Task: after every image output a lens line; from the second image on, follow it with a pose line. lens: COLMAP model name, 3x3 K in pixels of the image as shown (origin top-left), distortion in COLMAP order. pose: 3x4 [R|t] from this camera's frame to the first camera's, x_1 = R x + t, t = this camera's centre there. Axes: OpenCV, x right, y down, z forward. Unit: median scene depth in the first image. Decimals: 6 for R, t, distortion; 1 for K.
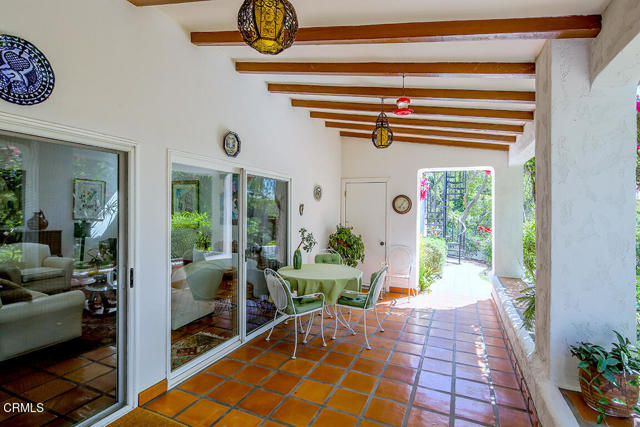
lens RADIAL K [[314.0, 0, 318.2], [0, 314.0, 211.9], [0, 0, 1]] dist [0.003316, -0.001680]
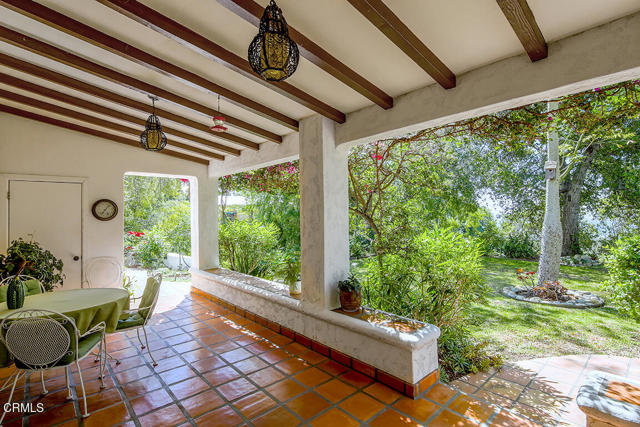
lens RADIAL K [[314.0, 0, 318.8], [0, 314.0, 212.0], [0, 0, 1]] dist [0.003316, -0.001680]
pose [[0.419802, -0.018855, 0.907420, -0.324519], [0.027836, 0.999581, 0.007892, -0.010058], [-0.907189, 0.021945, 0.420151, 0.100241]]
